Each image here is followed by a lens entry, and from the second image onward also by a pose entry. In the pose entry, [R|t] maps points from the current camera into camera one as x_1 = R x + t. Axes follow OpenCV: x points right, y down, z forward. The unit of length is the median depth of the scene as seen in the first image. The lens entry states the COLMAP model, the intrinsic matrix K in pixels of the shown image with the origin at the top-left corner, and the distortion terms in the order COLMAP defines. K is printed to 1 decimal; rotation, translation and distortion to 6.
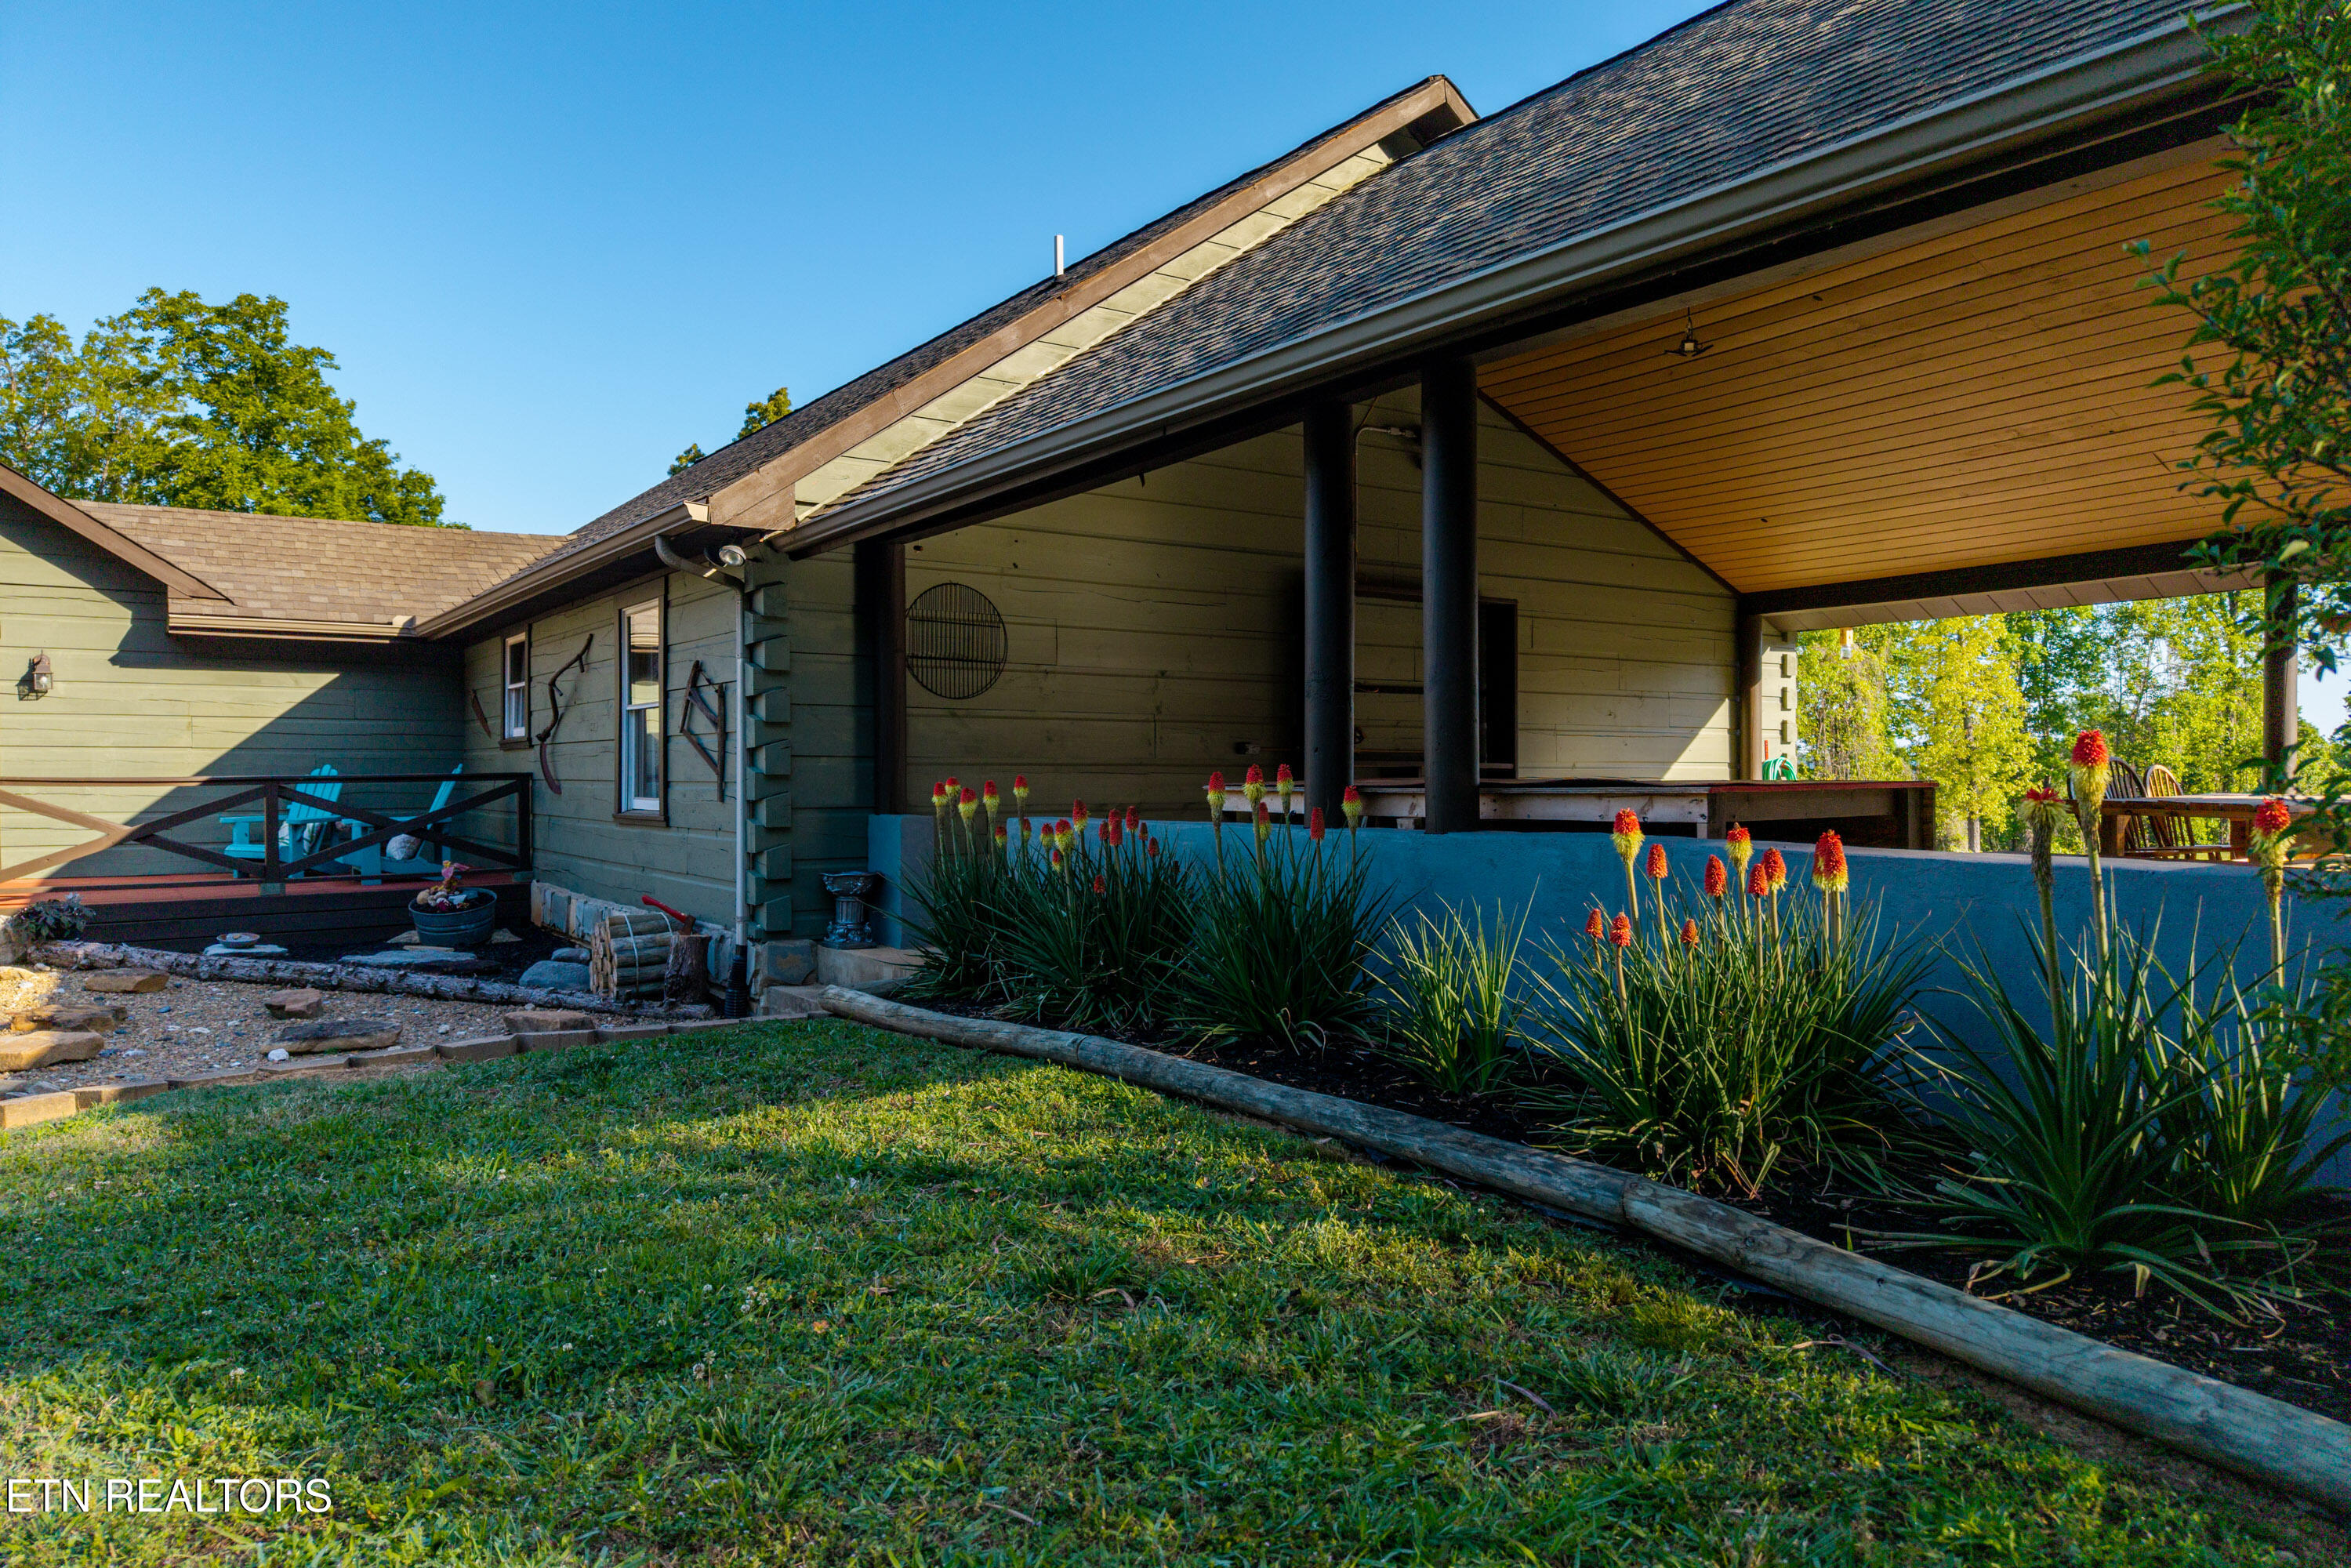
lens RADIAL K [[1562.4, 0, 1177.8], [0, 1562.4, 788.1], [0, 0, 1]] dist [0.037080, -0.042253]
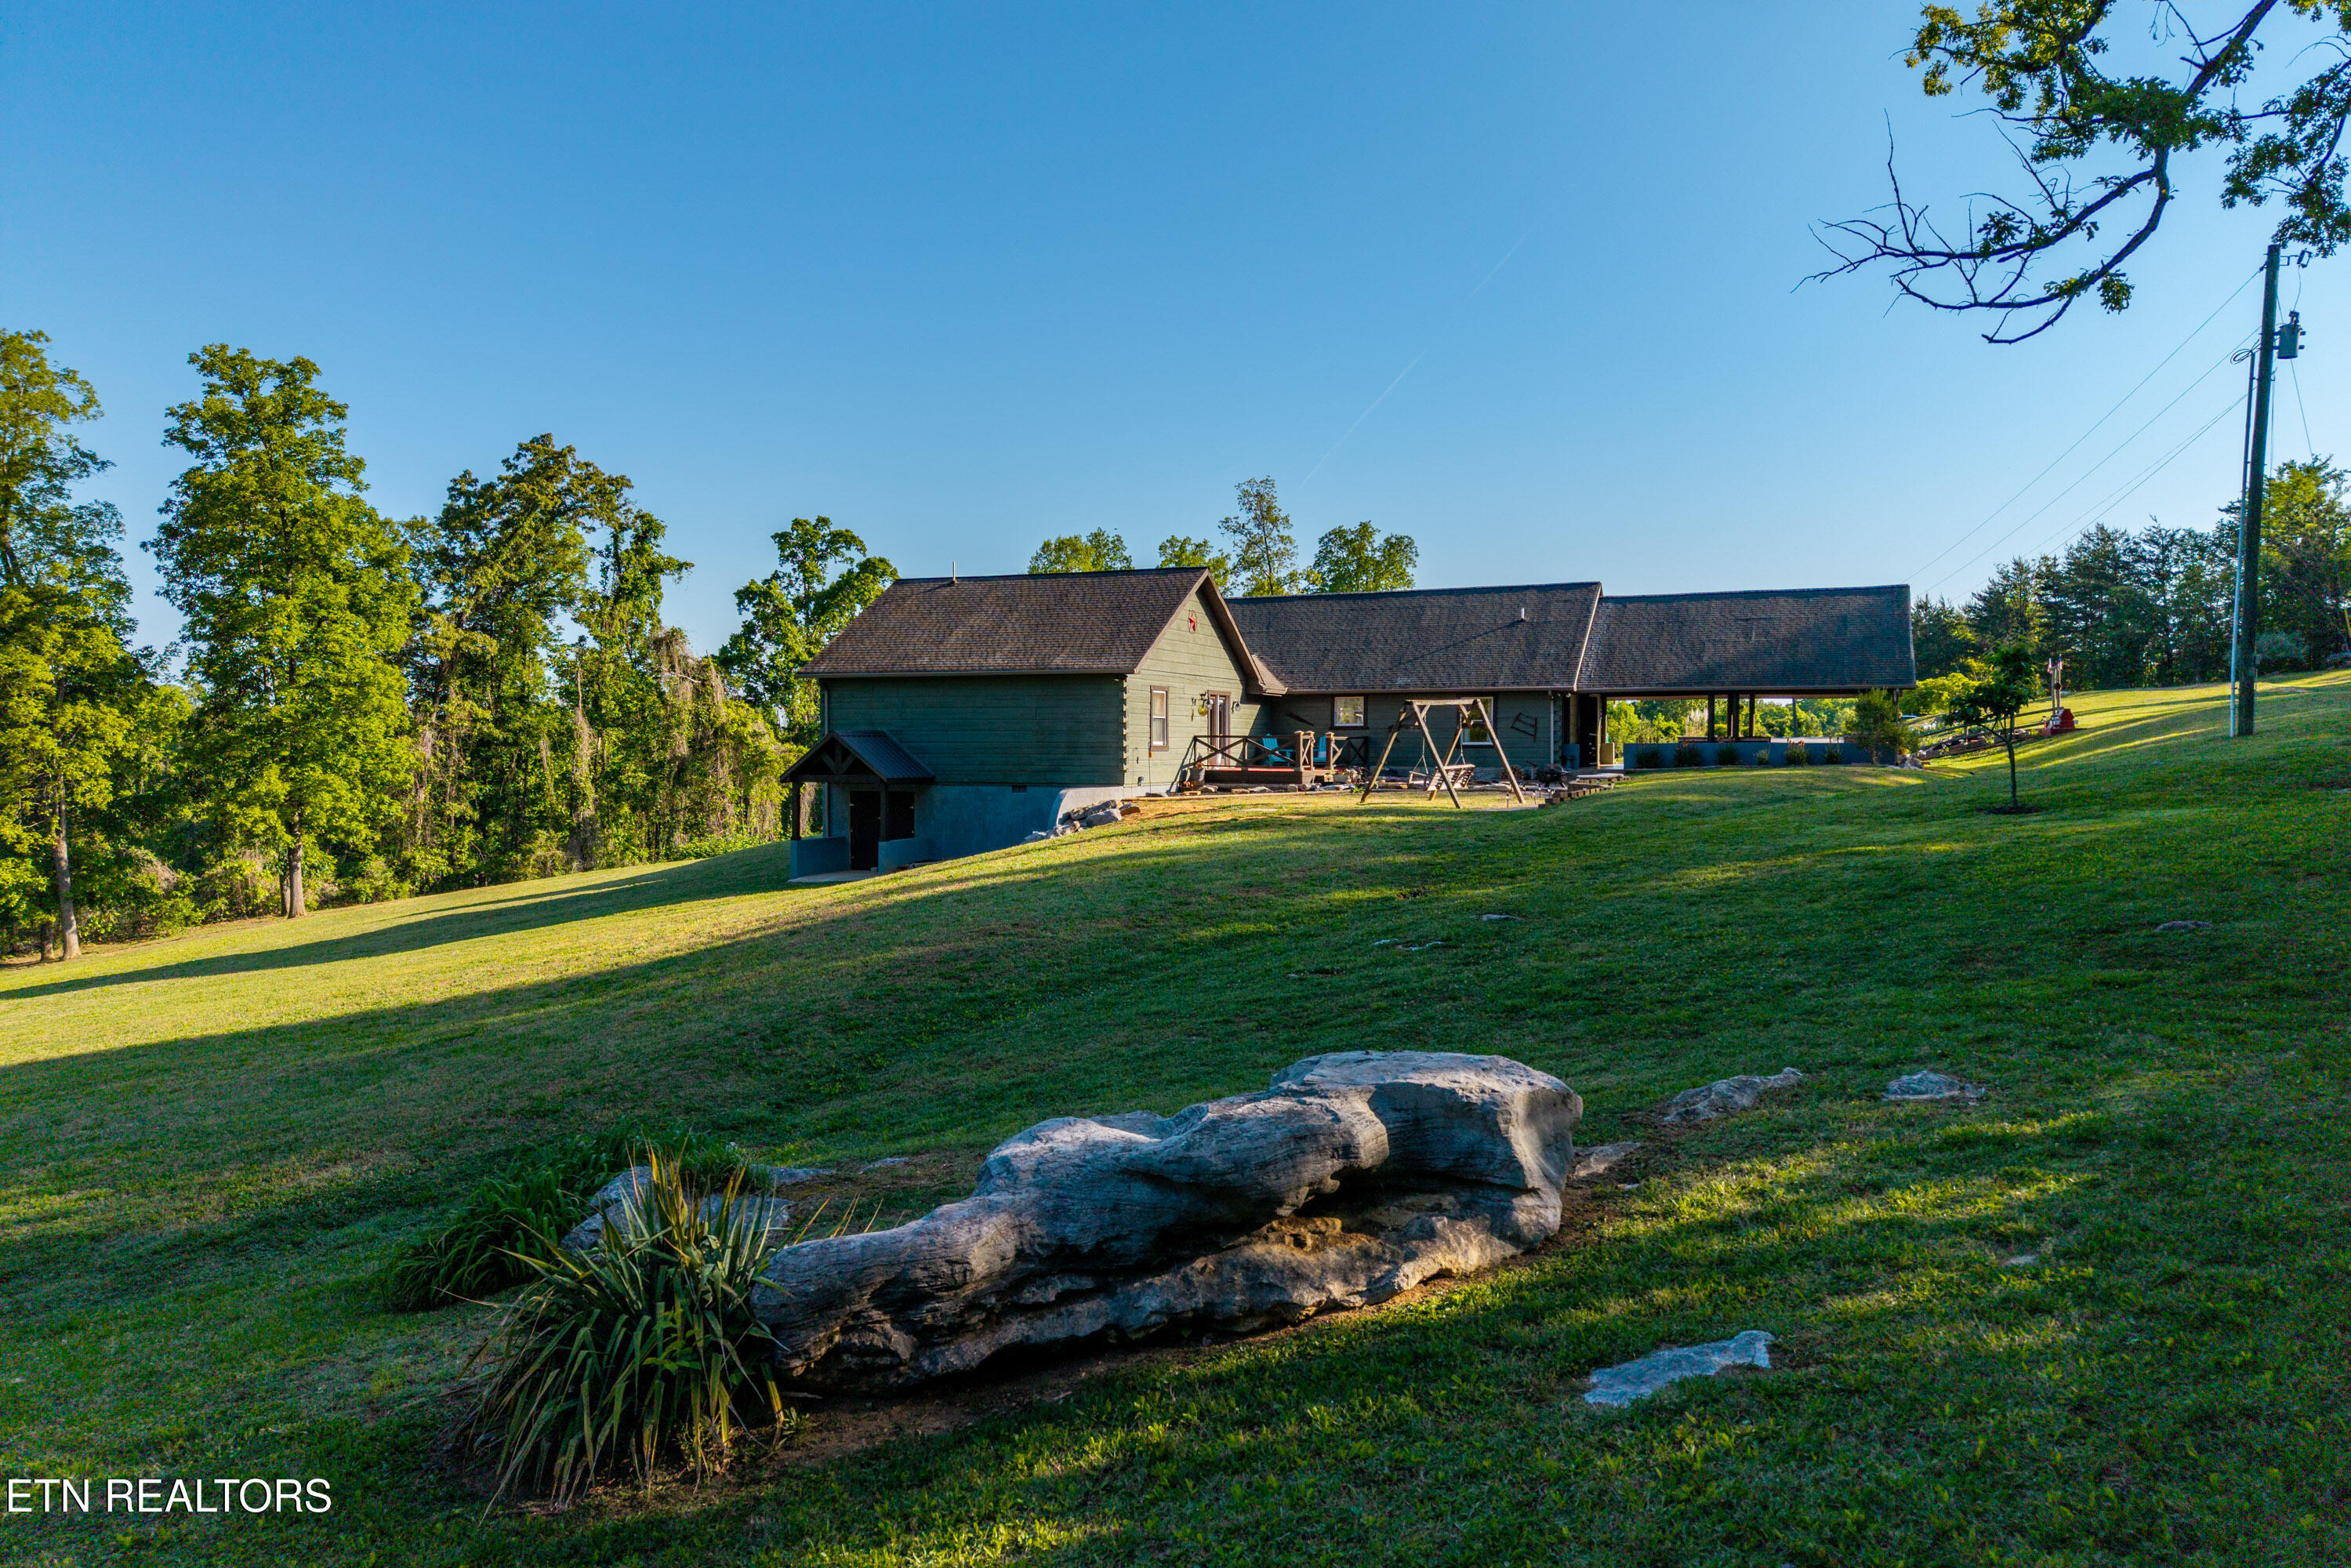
lens RADIAL K [[1562.4, 0, 1172.0], [0, 1562.4, 797.1], [0, 0, 1]] dist [0.037080, -0.042253]
pose [[0.827490, -0.017714, 0.561201, -0.738223], [0.004622, 0.999683, 0.024740, 0.010021], [-0.561462, -0.017878, 0.827310, -0.450566]]
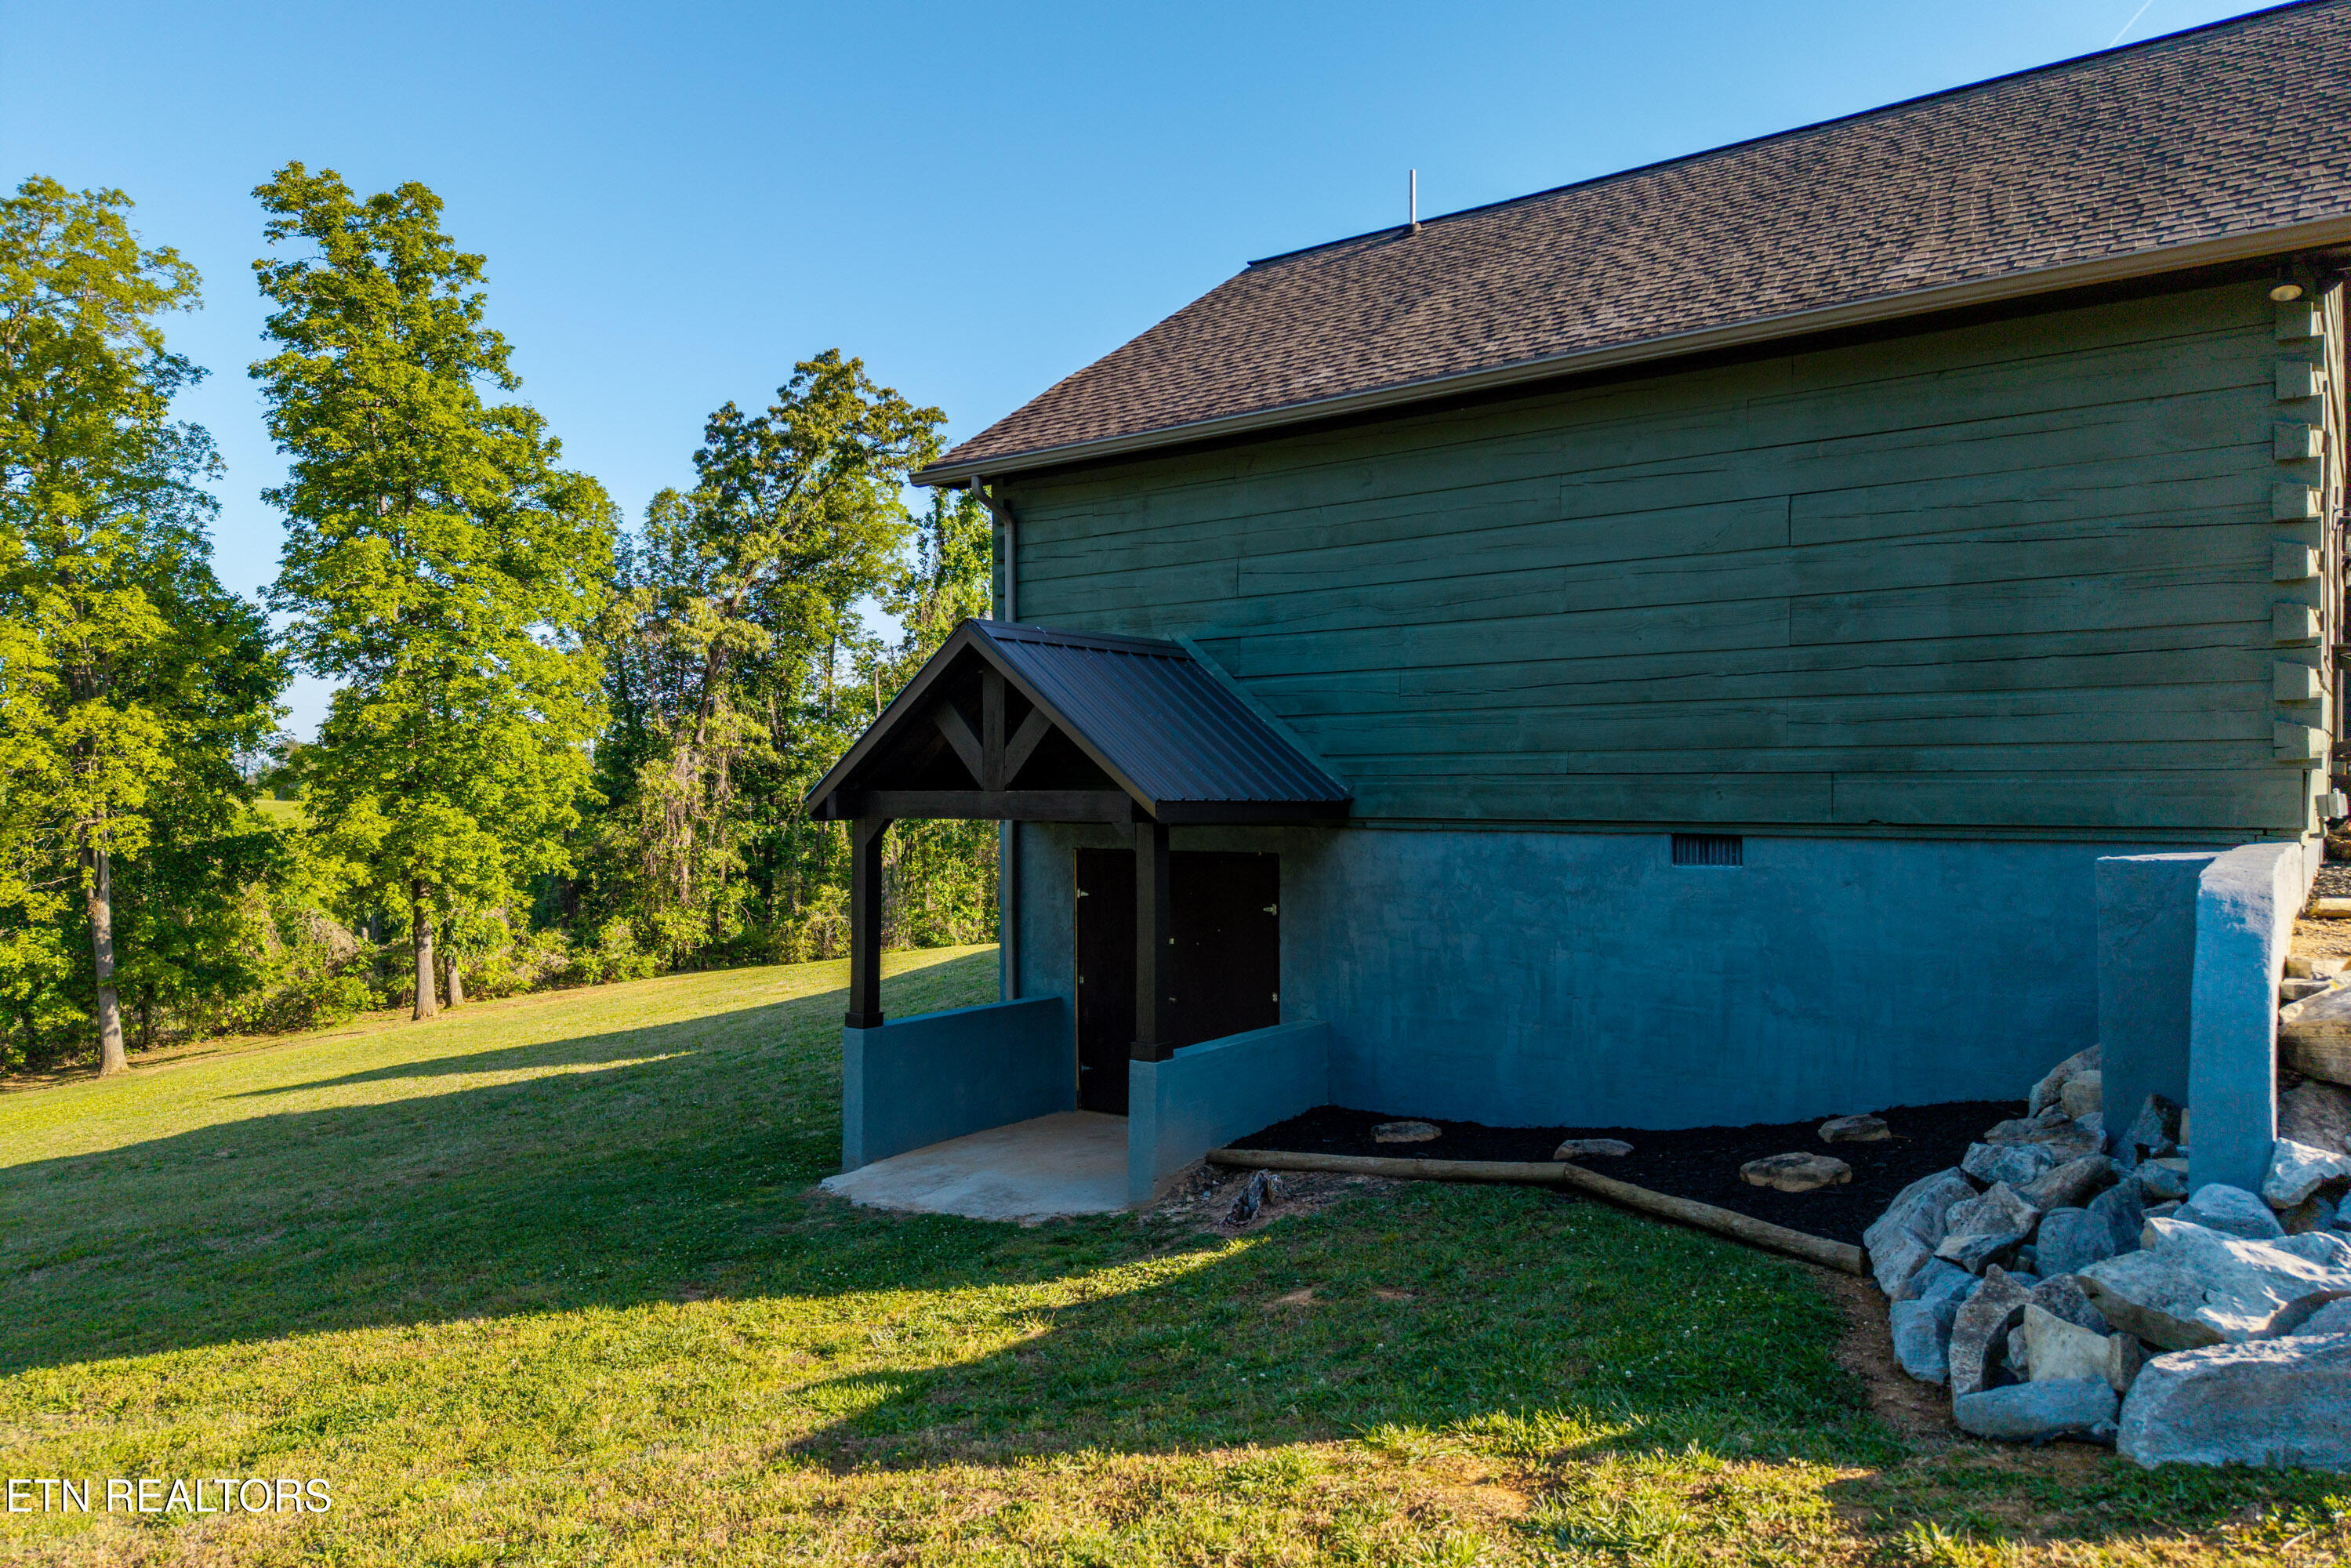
lens RADIAL K [[1562.4, 0, 1176.7], [0, 1562.4, 787.2], [0, 0, 1]] dist [0.037080, -0.042253]
pose [[0.944783, -0.000861, 0.327697, -0.481967], [0.004327, 0.999942, -0.009848, 0.019037], [-0.327669, 0.010722, 0.944732, 0.086668]]
